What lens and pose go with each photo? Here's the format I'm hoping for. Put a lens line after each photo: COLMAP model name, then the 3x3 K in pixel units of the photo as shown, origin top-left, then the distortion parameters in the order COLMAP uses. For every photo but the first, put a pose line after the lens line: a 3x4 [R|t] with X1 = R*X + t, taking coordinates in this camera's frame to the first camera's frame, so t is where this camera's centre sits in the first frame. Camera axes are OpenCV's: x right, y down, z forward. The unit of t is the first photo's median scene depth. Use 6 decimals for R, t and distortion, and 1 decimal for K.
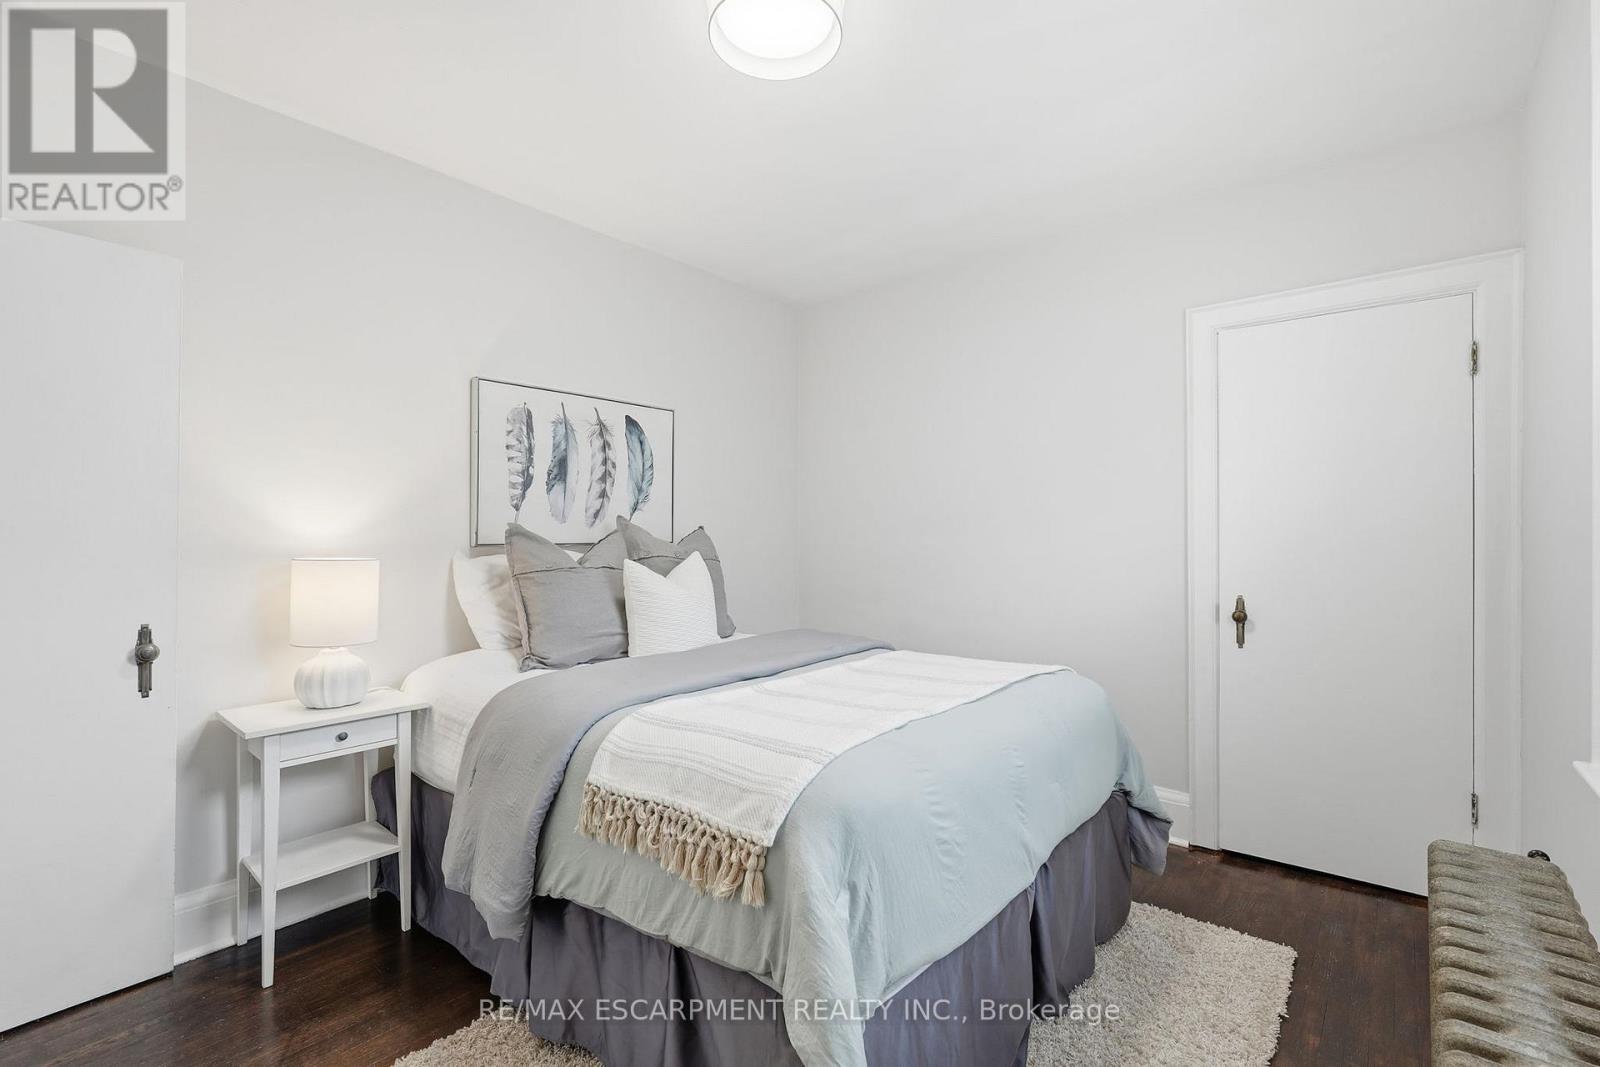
lens RADIAL K [[702.2, 0, 790.4], [0, 702.2, 534.4], [0, 0, 1]] dist [-0.016482, 0.005860]
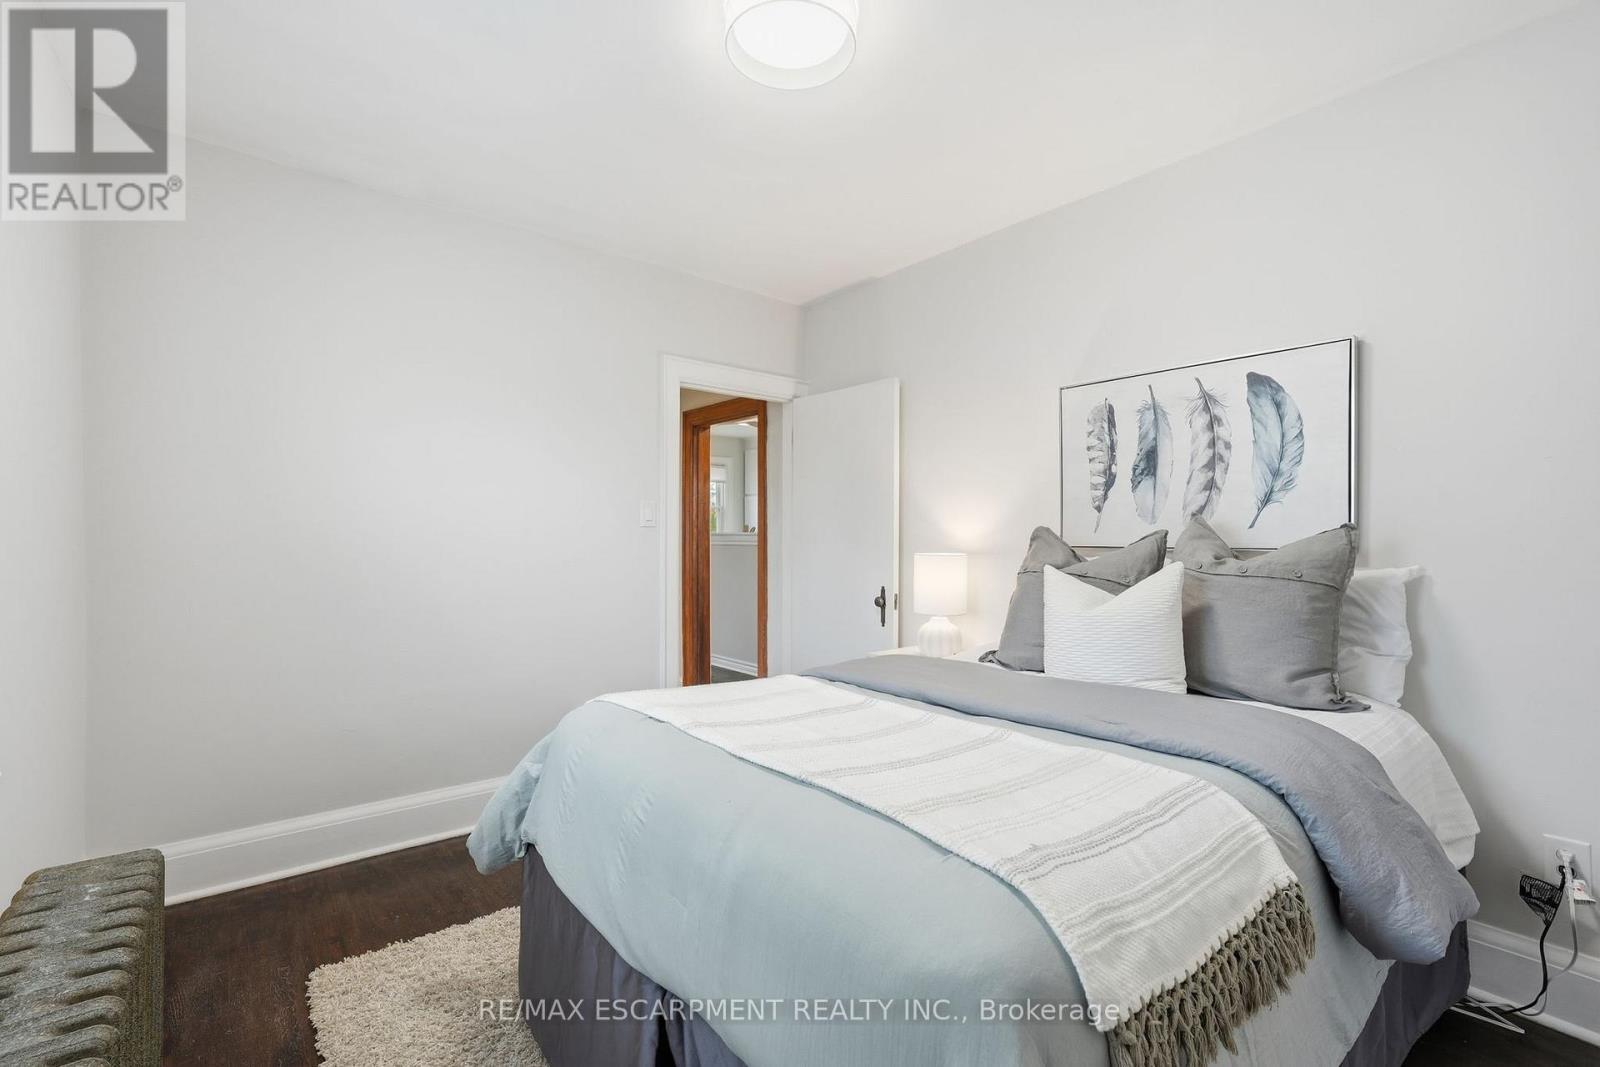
lens RADIAL K [[702.2, 0, 788.8], [0, 702.2, 534.1], [0, 0, 1]] dist [-0.016482, 0.005860]
pose [[-0.174894, 0.006054, -0.984569, 0.605997], [0.007828, 0.999958, 0.004758, -0.011130], [0.984556, -0.006875, -0.174934, 0.708593]]
